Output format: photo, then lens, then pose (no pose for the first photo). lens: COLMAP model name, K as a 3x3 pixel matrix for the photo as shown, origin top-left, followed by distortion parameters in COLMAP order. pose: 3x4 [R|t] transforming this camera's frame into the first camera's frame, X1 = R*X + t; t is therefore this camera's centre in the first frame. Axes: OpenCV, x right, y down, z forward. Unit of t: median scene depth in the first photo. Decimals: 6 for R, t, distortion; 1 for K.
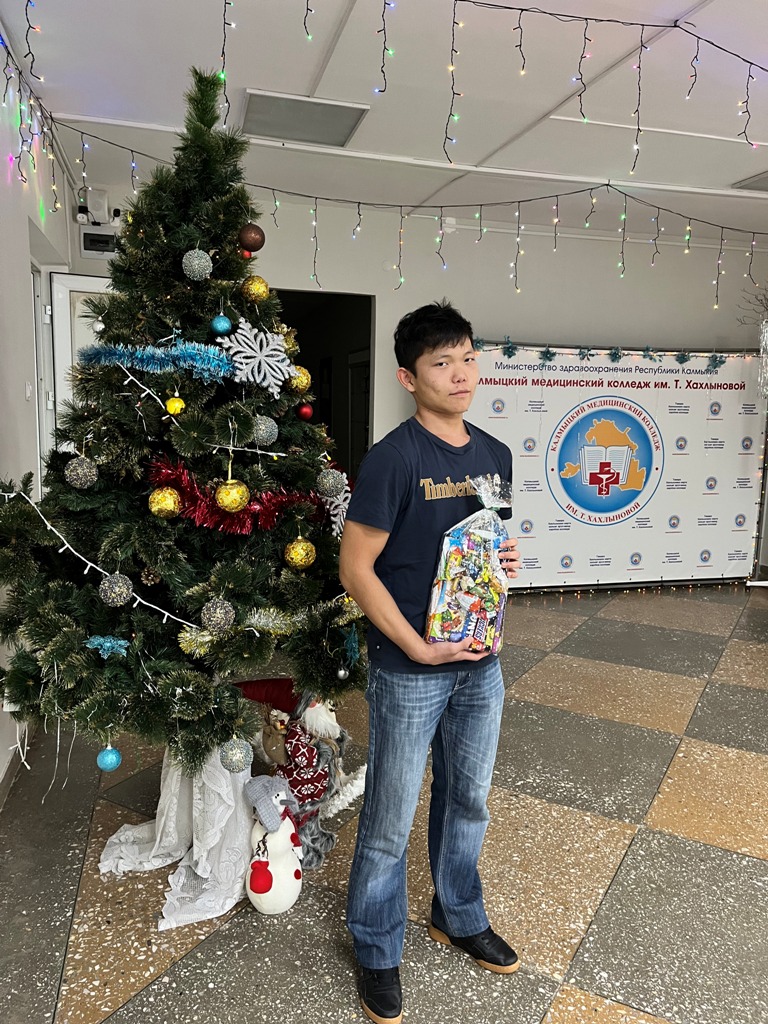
lens RADIAL K [[792.9, 0, 385.5], [0, 792.9, 513.8], [0, 0, 1]] dist [0.065030, -0.094119]
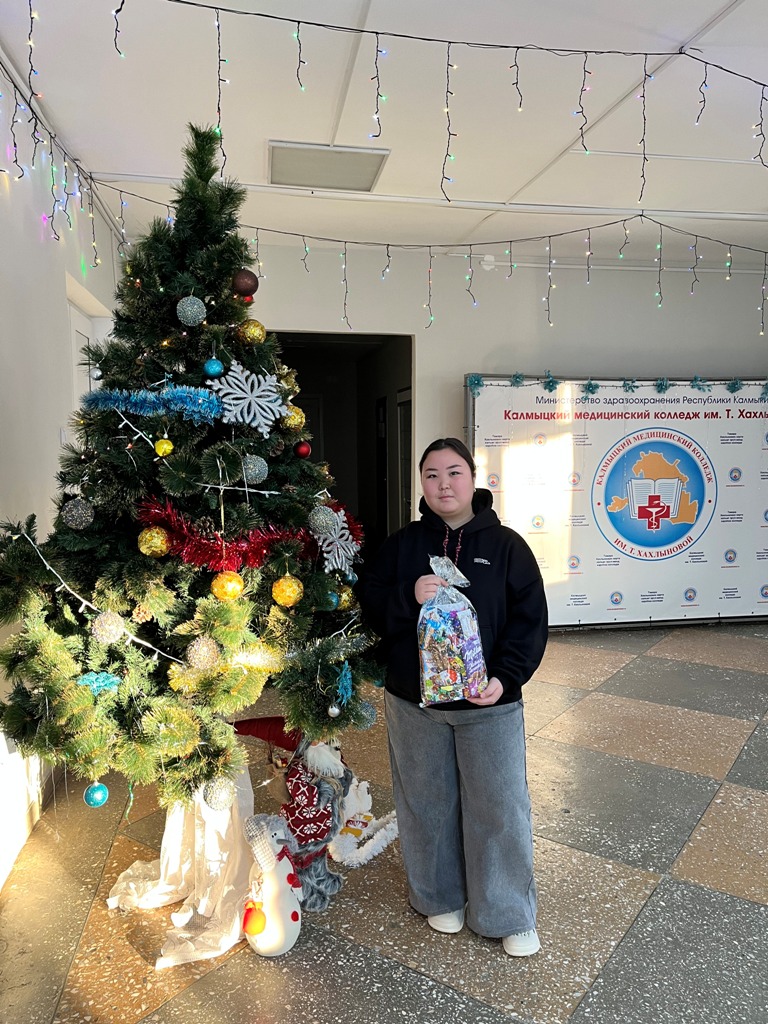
lens RADIAL K [[792.9, 0, 392.9], [0, 792.9, 521.1], [0, 0, 1]] dist [0.065030, -0.094119]
pose [[0.995822, -0.014935, -0.090081, 0.101779], [0.011440, 0.999166, -0.039190, 0.002692], [0.090591, 0.037996, 0.995163, 0.006390]]
